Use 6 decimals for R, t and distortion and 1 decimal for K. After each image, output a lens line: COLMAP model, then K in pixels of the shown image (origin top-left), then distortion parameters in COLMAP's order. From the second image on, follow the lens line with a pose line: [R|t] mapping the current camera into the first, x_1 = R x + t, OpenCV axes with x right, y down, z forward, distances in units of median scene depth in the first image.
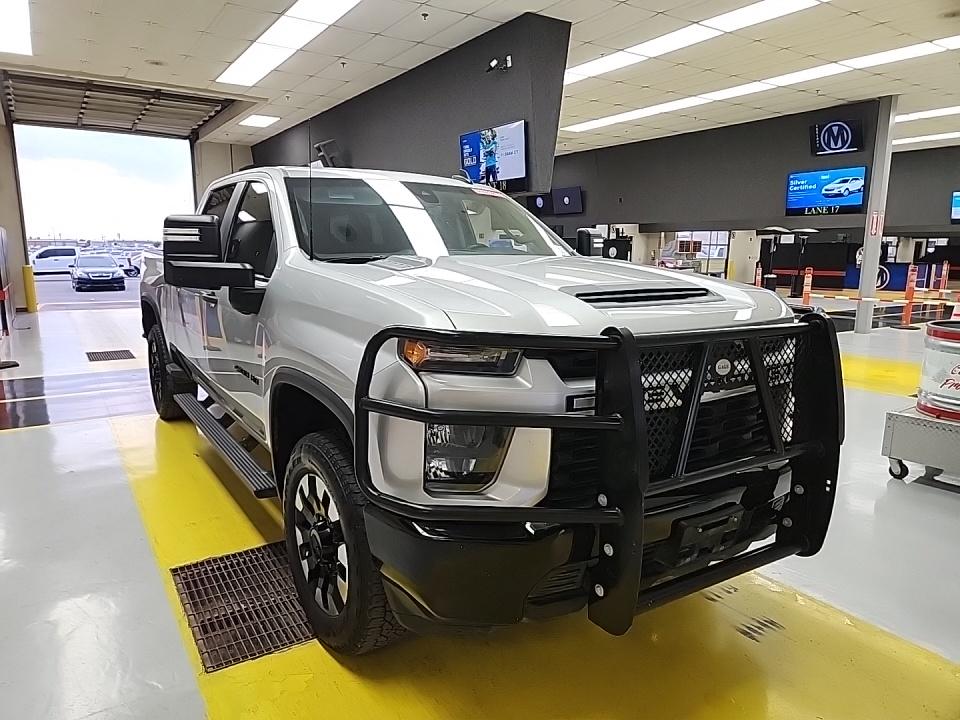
lens RADIAL K [[644.9, 0, 480.5], [0, 644.9, 364.0], [0, 0, 1]] dist [0.060937, -0.047301]
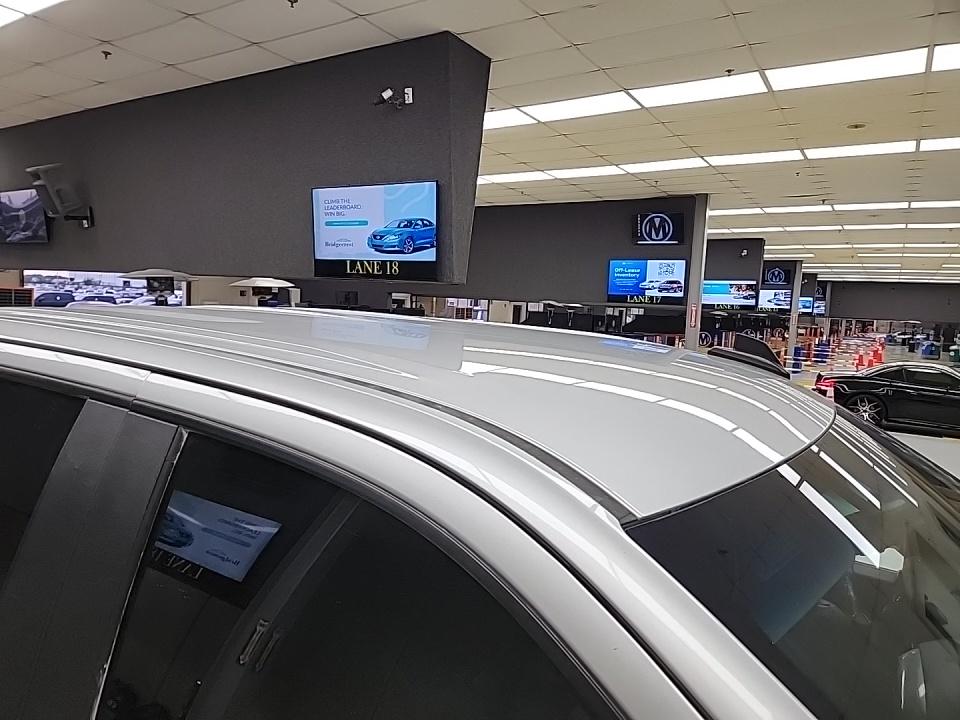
lens RADIAL K [[644.9, 0, 477.3], [0, 644.9, 360.5], [0, 0, 1]] dist [0.060937, -0.047301]
pose [[0.914332, 0.003954, 0.404946, -0.104772], [0.026877, 0.997155, -0.070421, -0.083994], [-0.404073, 0.075272, 0.911625, 0.228026]]
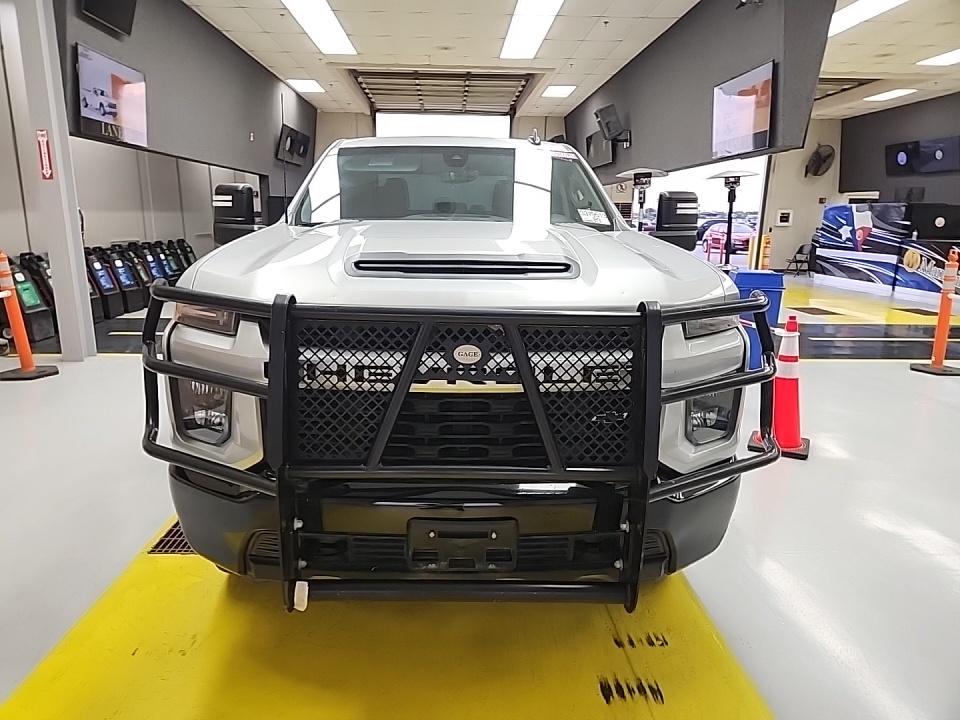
lens RADIAL K [[644.9, 0, 476.3], [0, 644.9, 361.4], [0, 0, 1]] dist [0.060937, -0.047301]
pose [[0.854568, 0.119649, -0.505369, 0.132434], [-0.097585, 0.992761, 0.070026, -0.007895], [0.510089, -0.010525, 0.860057, 0.046547]]
